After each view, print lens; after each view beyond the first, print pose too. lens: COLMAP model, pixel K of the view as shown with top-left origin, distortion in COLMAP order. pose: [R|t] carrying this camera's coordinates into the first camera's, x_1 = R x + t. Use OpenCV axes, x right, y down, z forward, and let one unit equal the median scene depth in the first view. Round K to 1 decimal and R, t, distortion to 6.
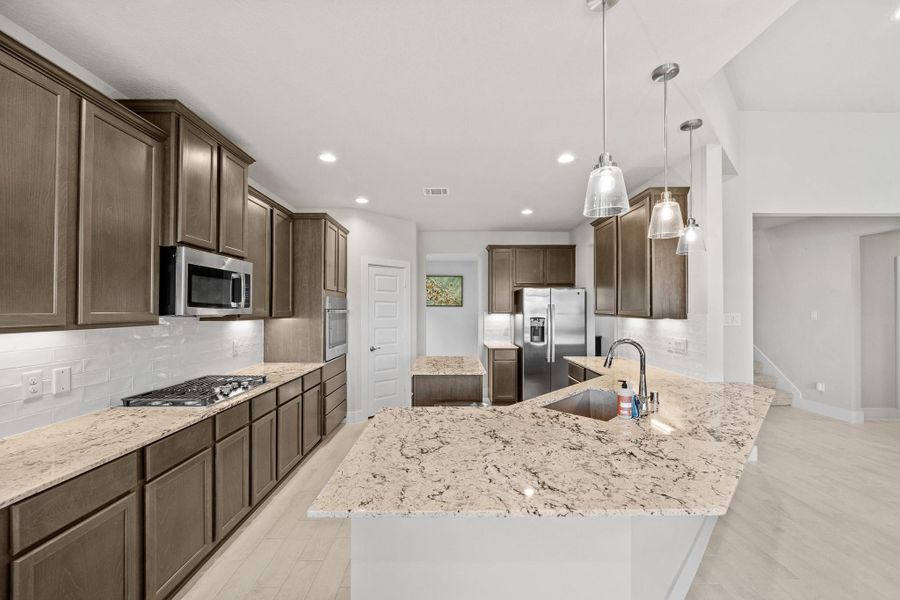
lens RADIAL K [[352.6, 0, 446.7], [0, 352.6, 307.0], [0, 0, 1]] dist [-0.002260, 0.000015]
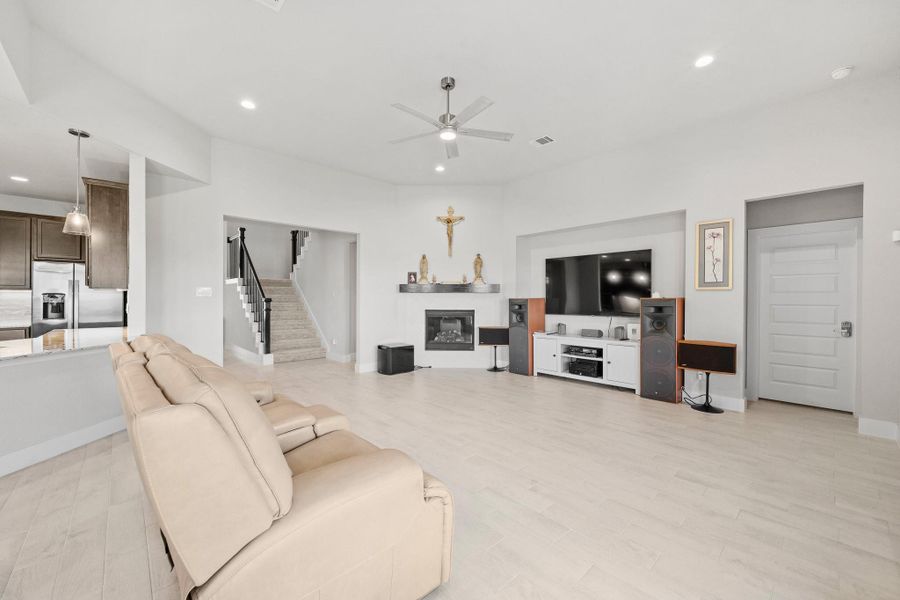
lens RADIAL K [[352.6, 0, 441.6], [0, 352.6, 300.1], [0, 0, 1]] dist [-0.002260, 0.000015]
pose [[0.733235, -0.001490, 0.679973, 0.955198], [-0.007459, 0.999920, 0.010234, 0.077173], [-0.679934, -0.012576, 0.733166, -1.016631]]
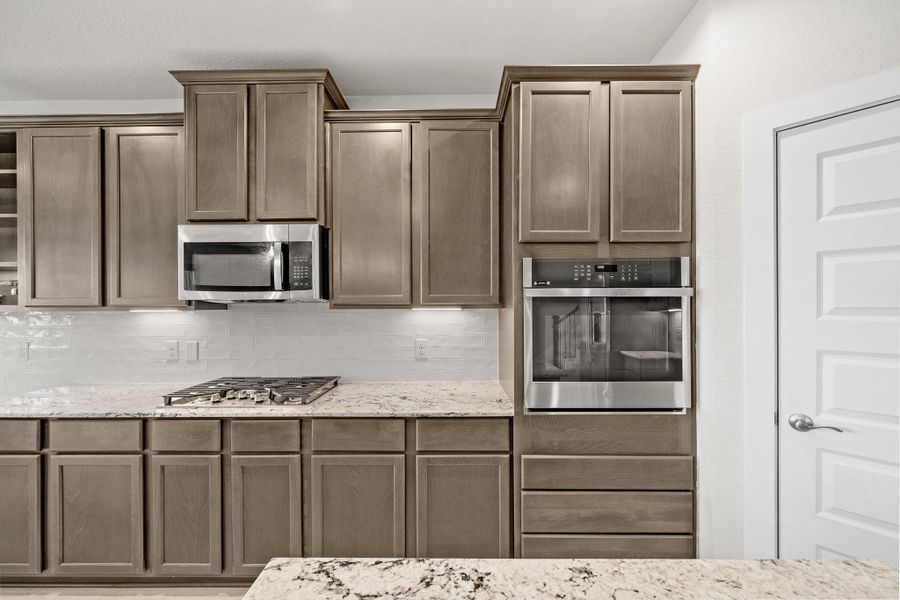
lens RADIAL K [[352.6, 0, 451.2], [0, 352.6, 306.0], [0, 0, 1]] dist [-0.002260, 0.000015]
pose [[-0.002607, -0.000281, -0.999997, 0.165842], [0.013980, 0.999902, -0.000317, 0.048251], [0.999899, -0.013981, -0.002603, 1.648256]]
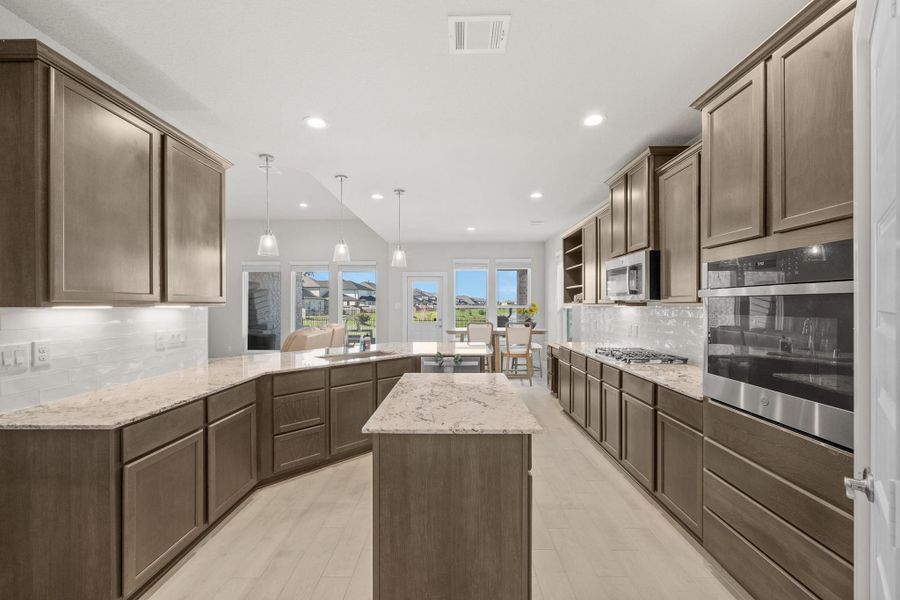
lens RADIAL K [[352.6, 0, 450.3], [0, 352.6, 303.8], [0, 0, 1]] dist [-0.002260, 0.000015]
pose [[-0.999975, 0.001501, 0.006890, 0.019202], [0.001422, 0.999934, -0.011435, 0.056136], [-0.006906, -0.011425, -0.999911, 2.695942]]
